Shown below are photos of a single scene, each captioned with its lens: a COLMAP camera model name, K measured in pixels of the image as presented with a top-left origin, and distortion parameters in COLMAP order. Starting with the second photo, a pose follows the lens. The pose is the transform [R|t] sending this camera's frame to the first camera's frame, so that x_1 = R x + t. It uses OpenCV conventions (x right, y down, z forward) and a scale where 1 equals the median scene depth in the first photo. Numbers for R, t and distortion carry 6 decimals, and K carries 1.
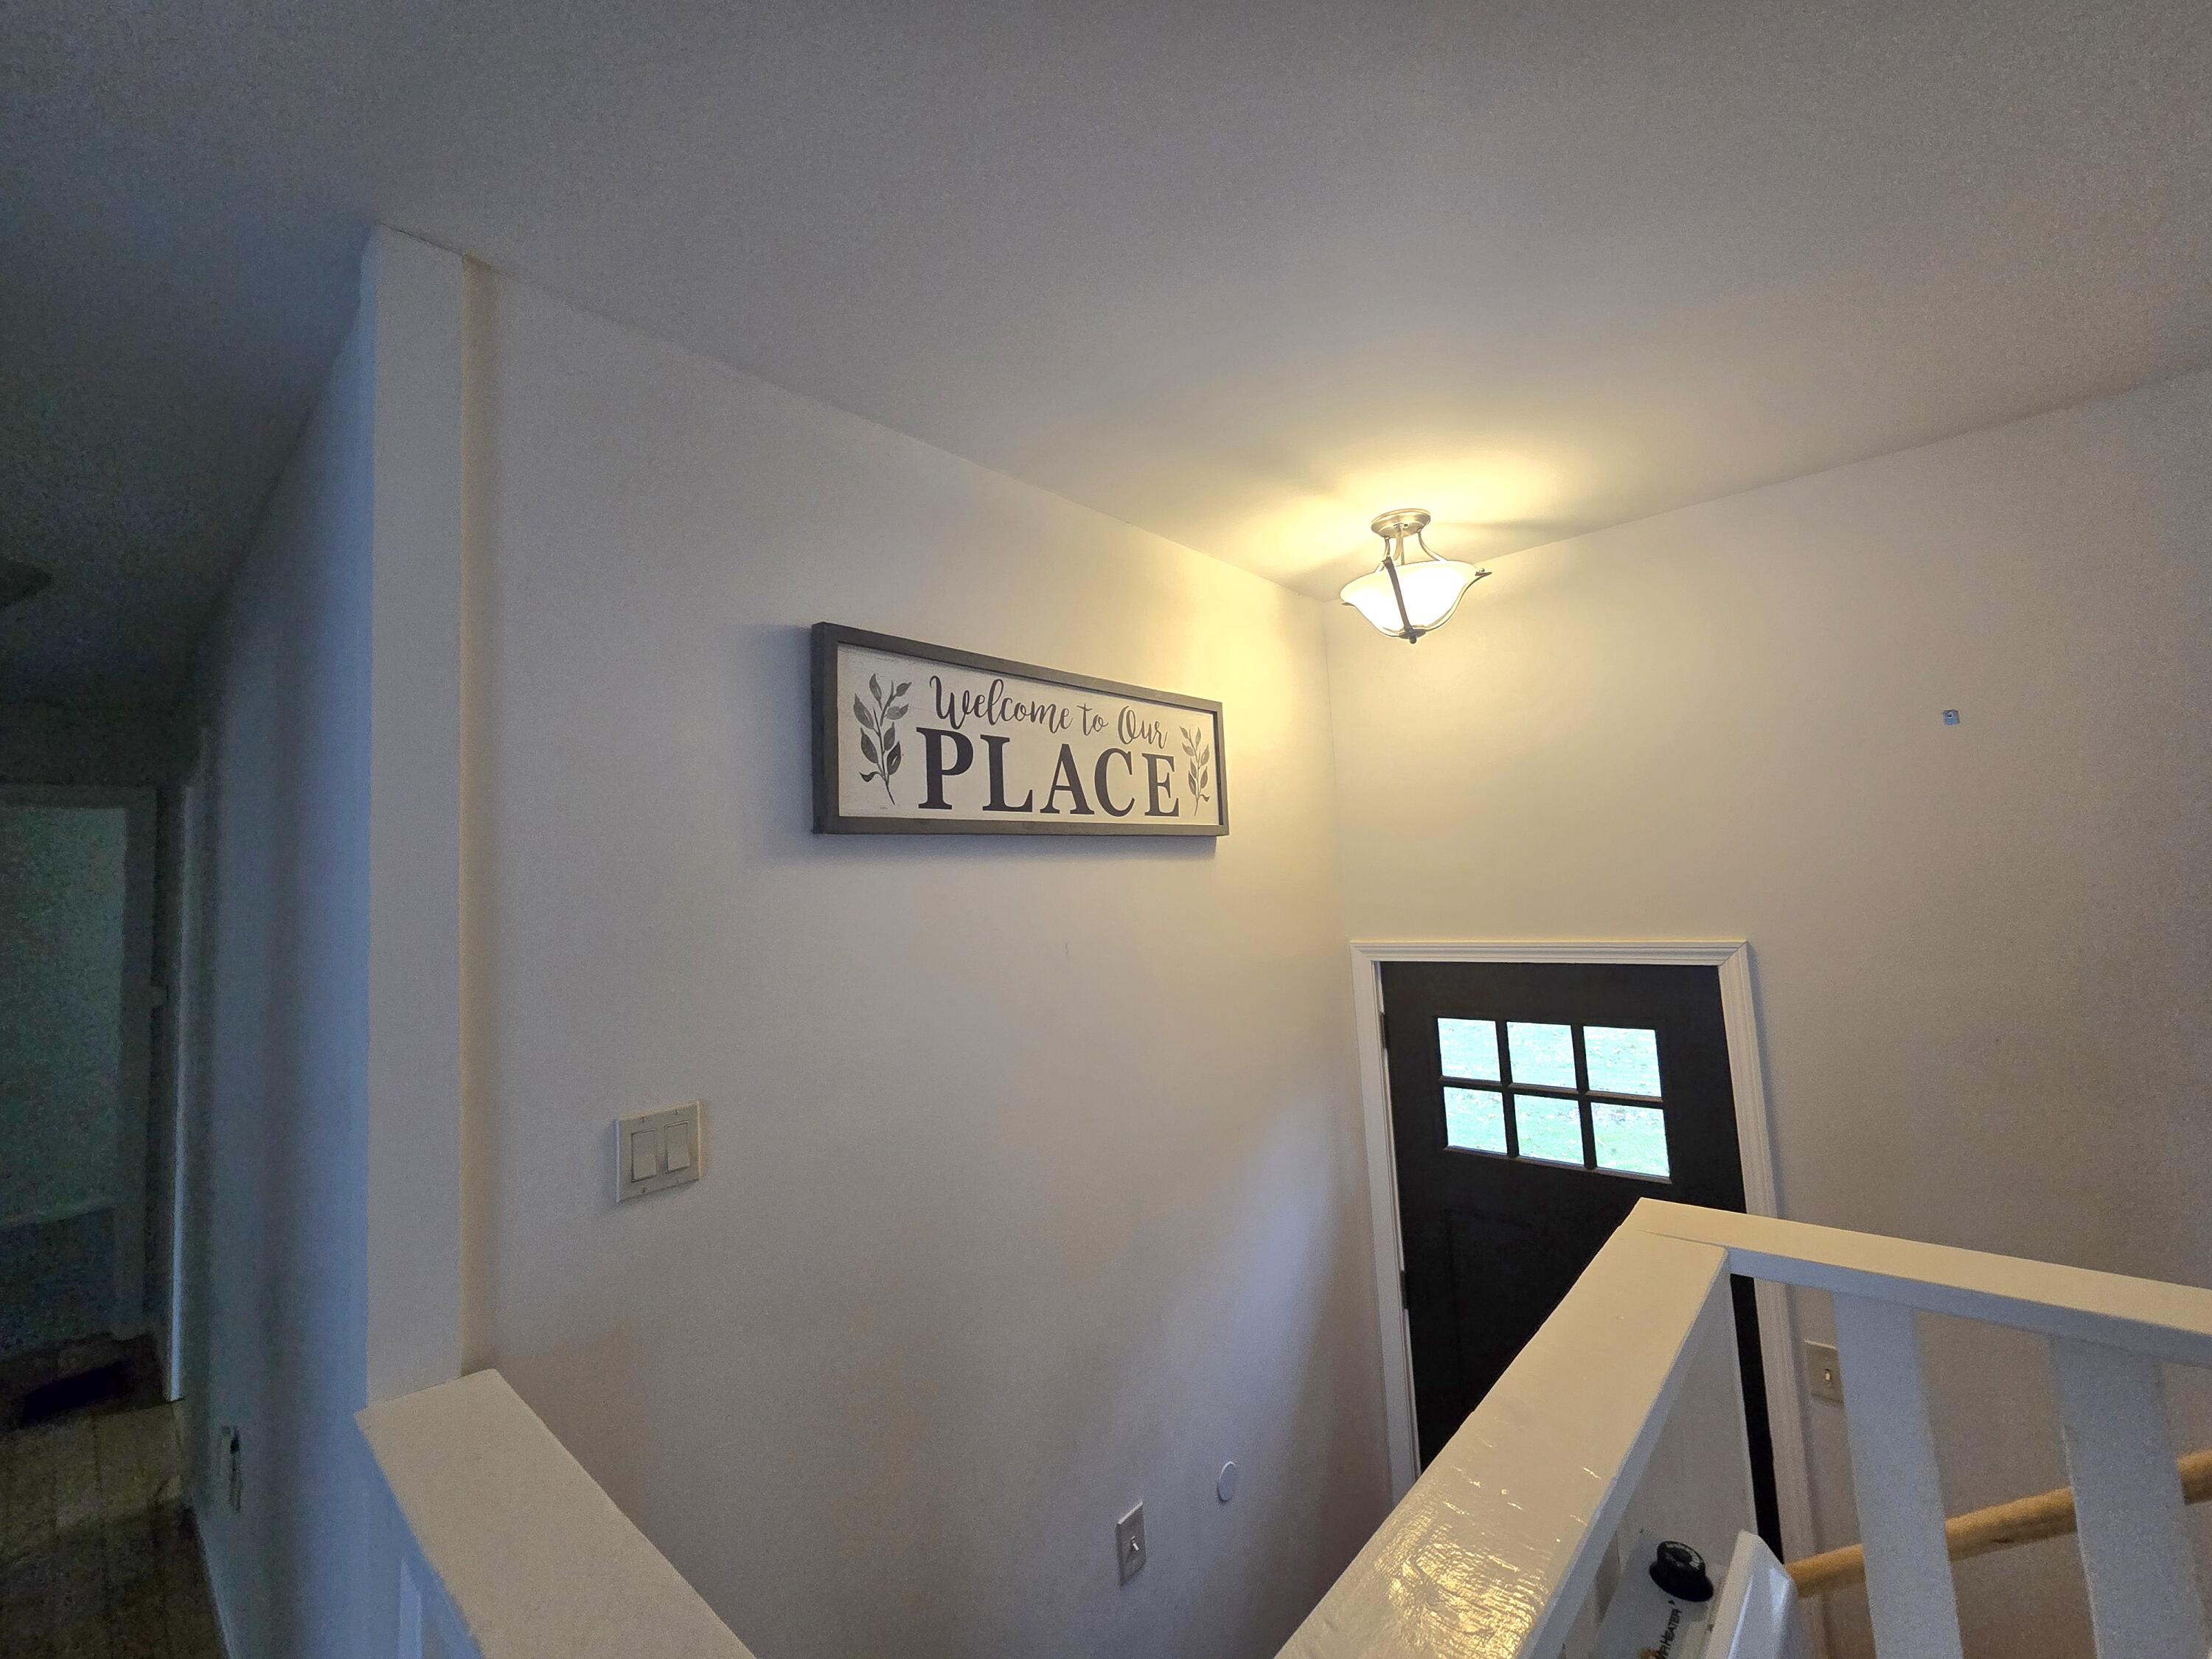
lens RADIAL K [[907.0, 0, 1121.0], [0, 907.0, 803.9], [0, 0, 1]] dist [-0.004358, 0.000054]
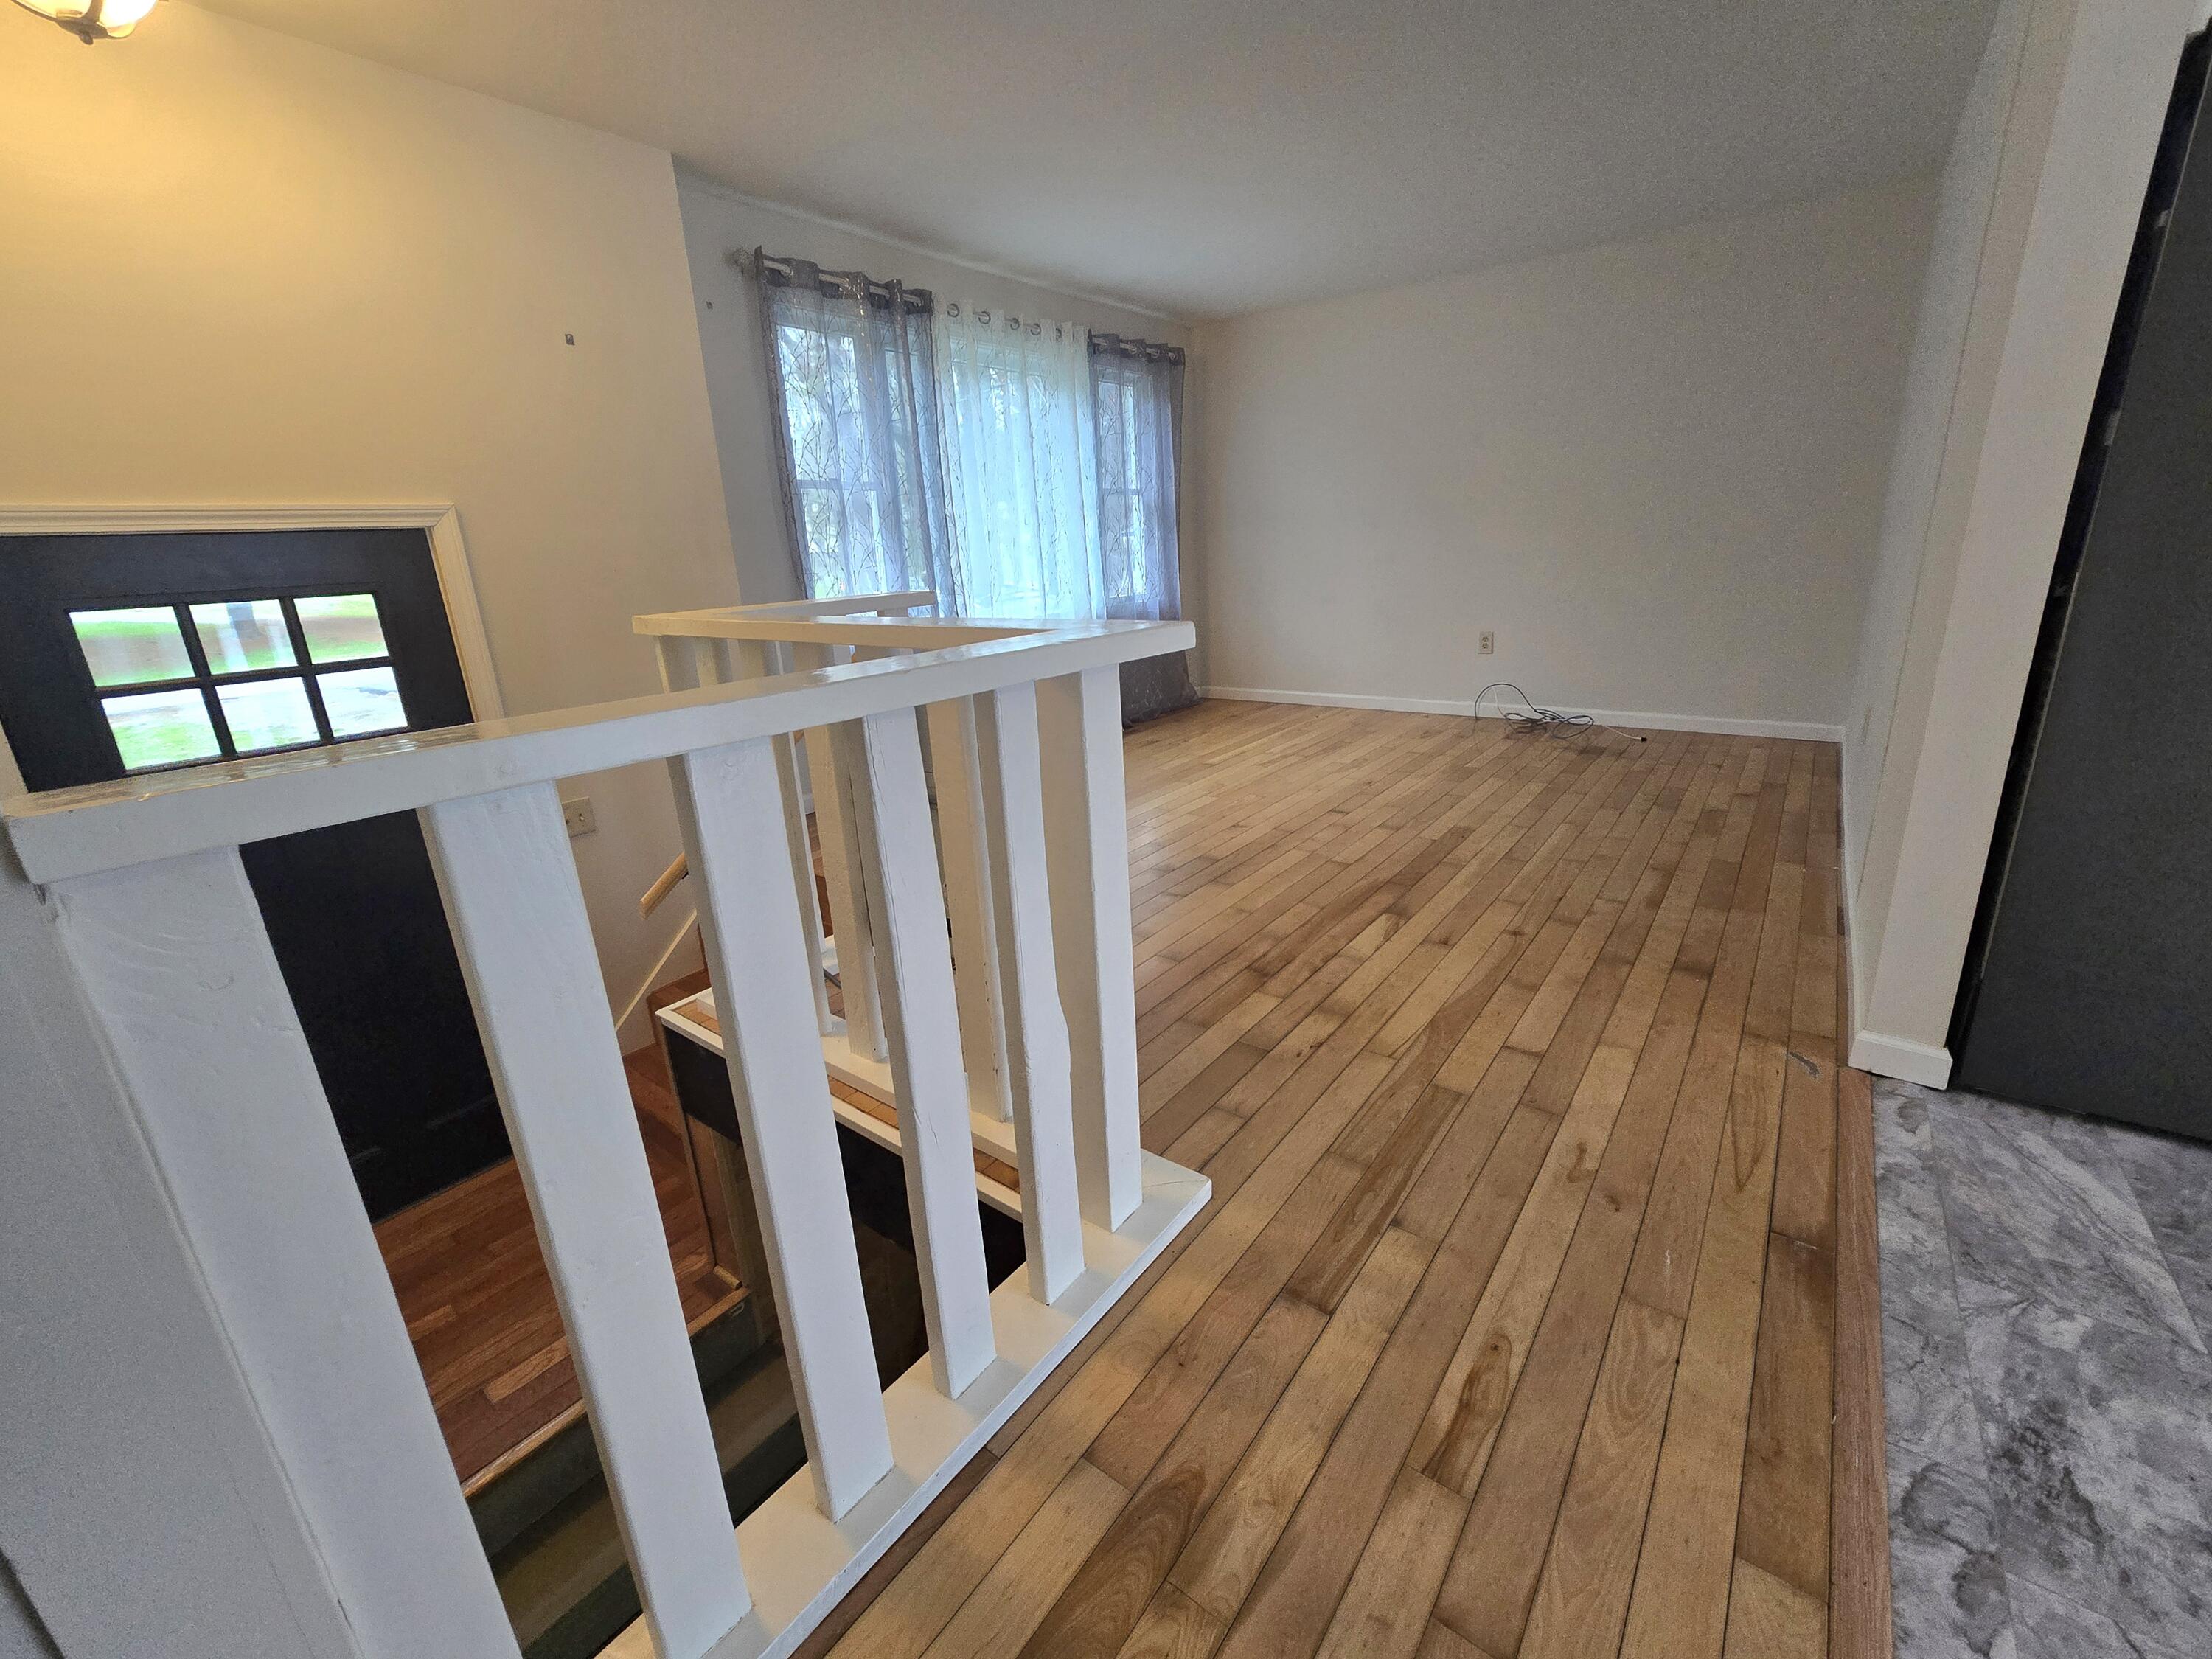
lens RADIAL K [[907.0, 0, 1121.6], [0, 907.0, 816.6], [0, 0, 1]] dist [-0.004358, 0.000054]
pose [[-0.066046, -0.228266, 0.971356, -0.580768], [-0.034430, 0.973423, 0.226411, 0.239021], [-0.997222, -0.018490, -0.072150, 0.193998]]
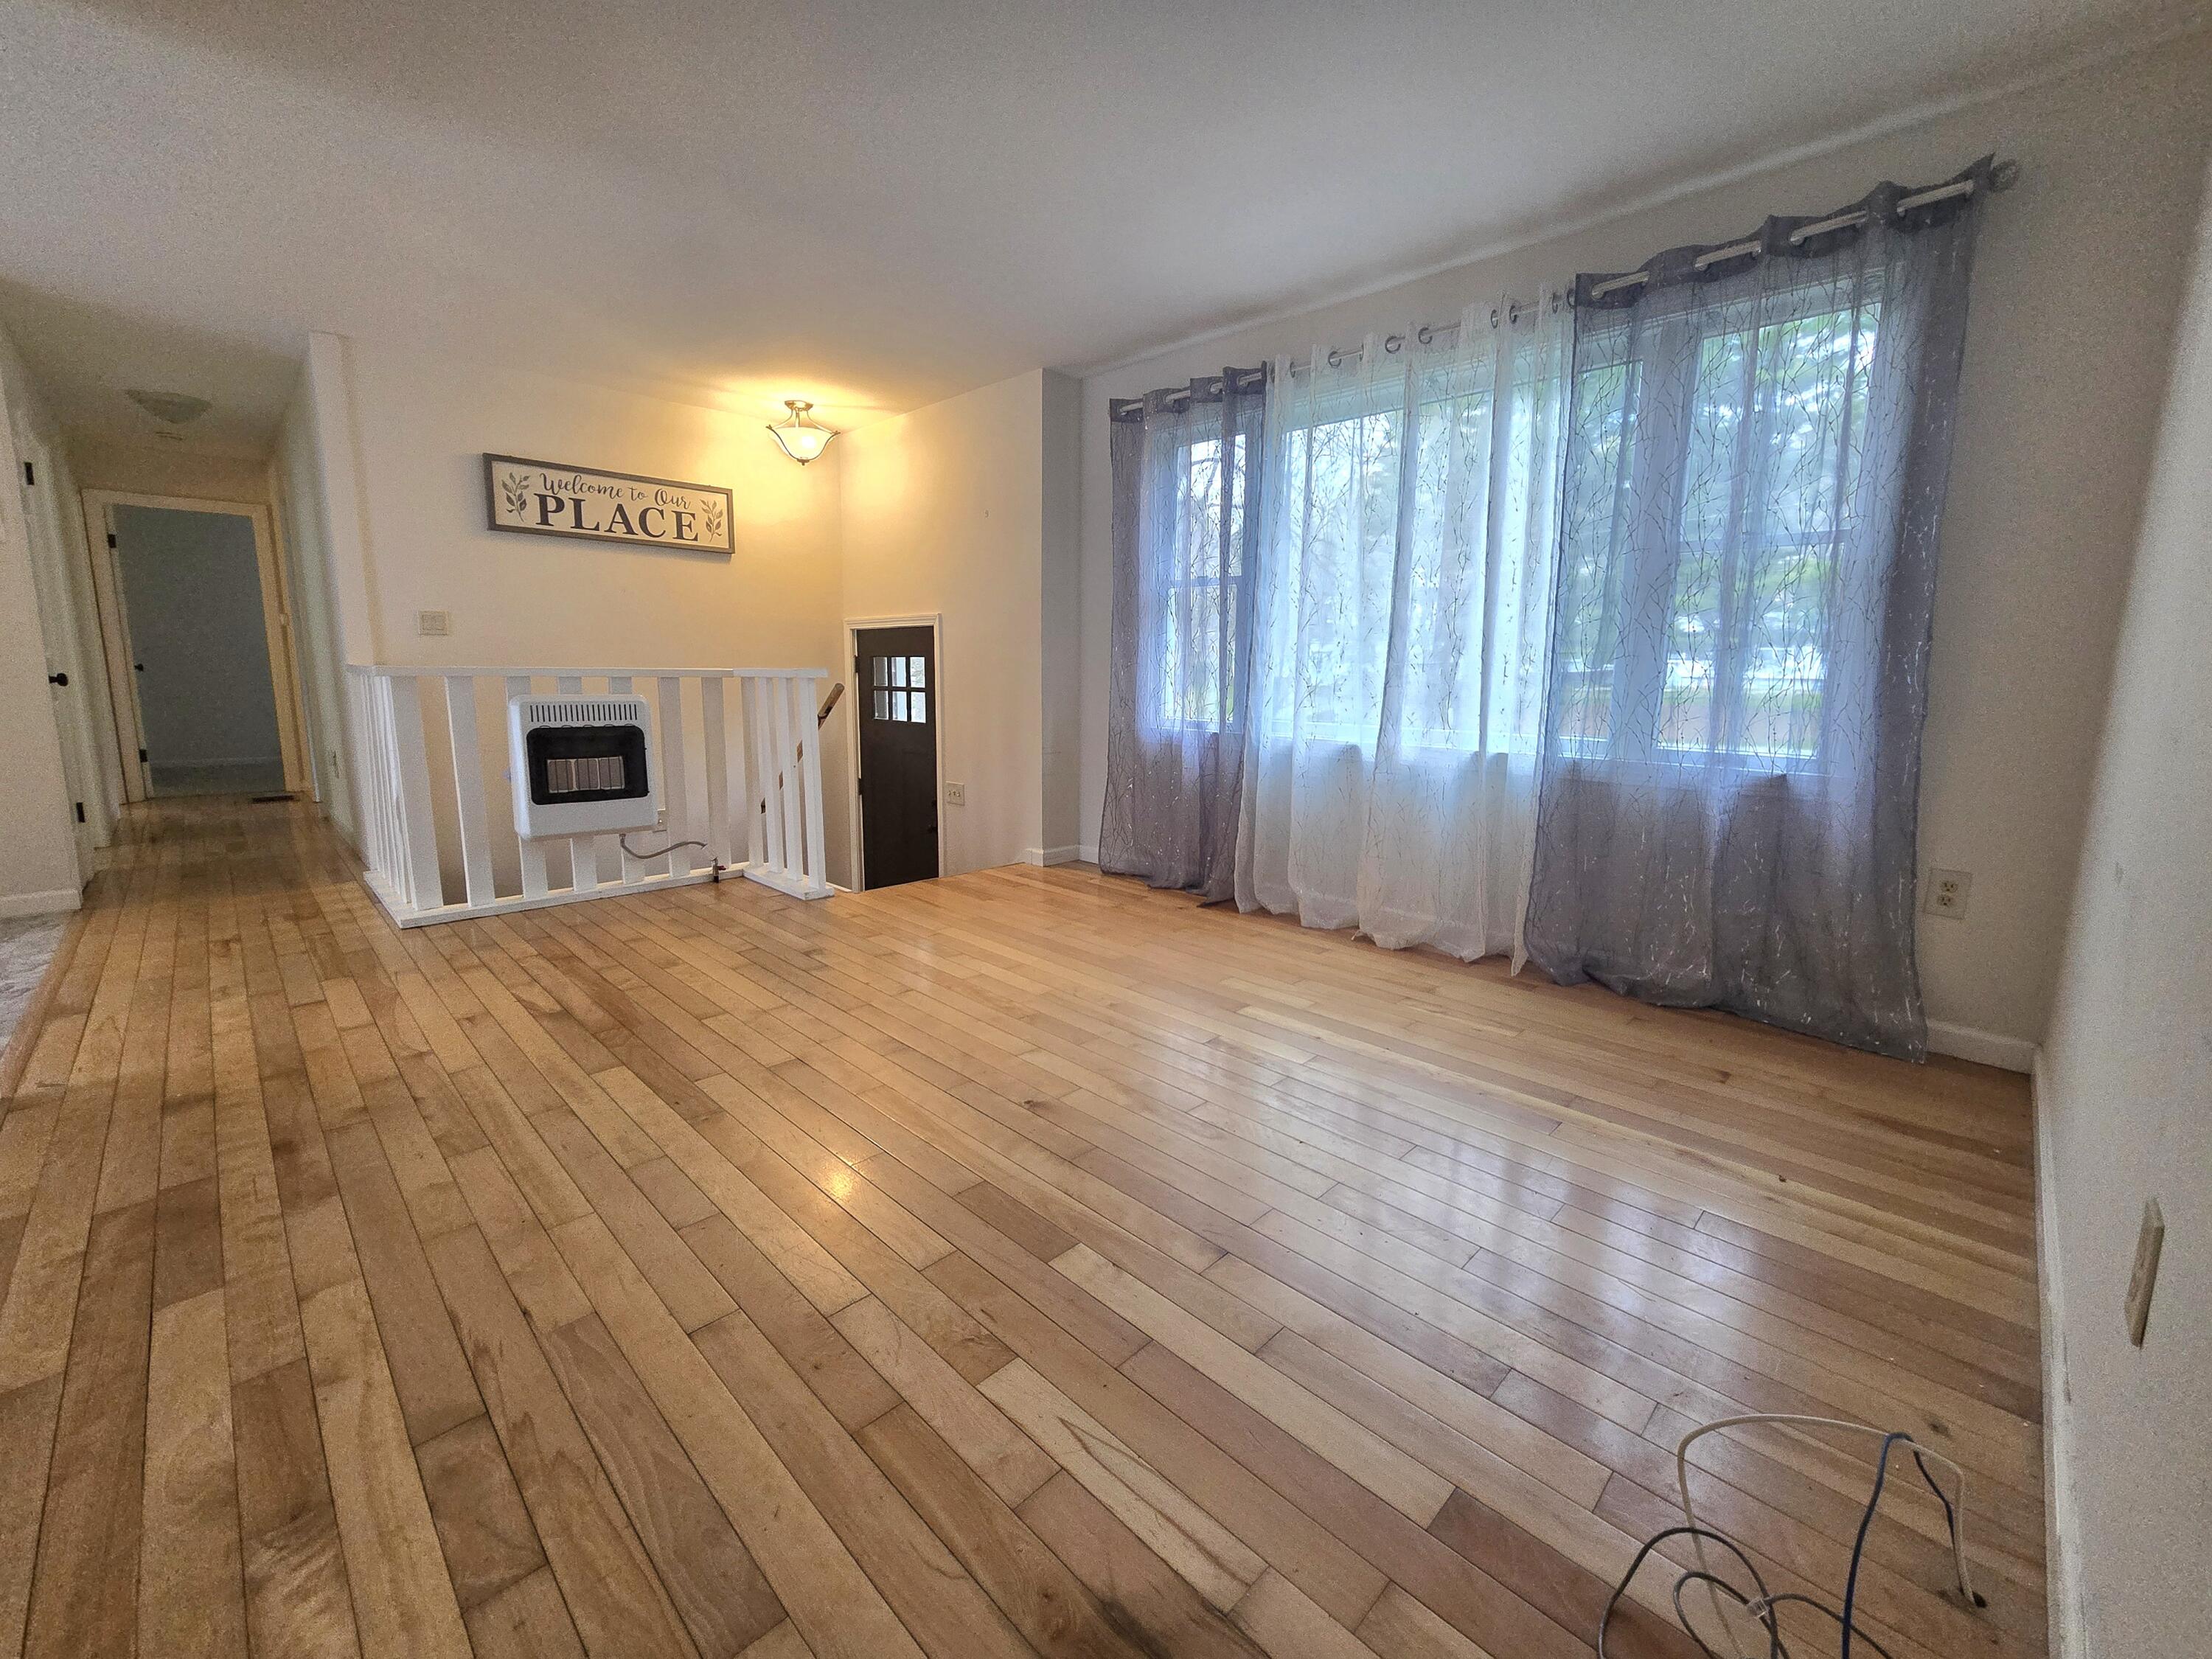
lens RADIAL K [[907.0, 0, 1110.2], [0, 907.0, 811.8], [0, 0, 1]] dist [-0.004358, 0.000054]
pose [[0.995079, 0.079894, -0.058601, 1.222610], [-0.063252, 0.967469, 0.244954, 0.046200], [0.076265, -0.240042, 0.967762, -1.215572]]
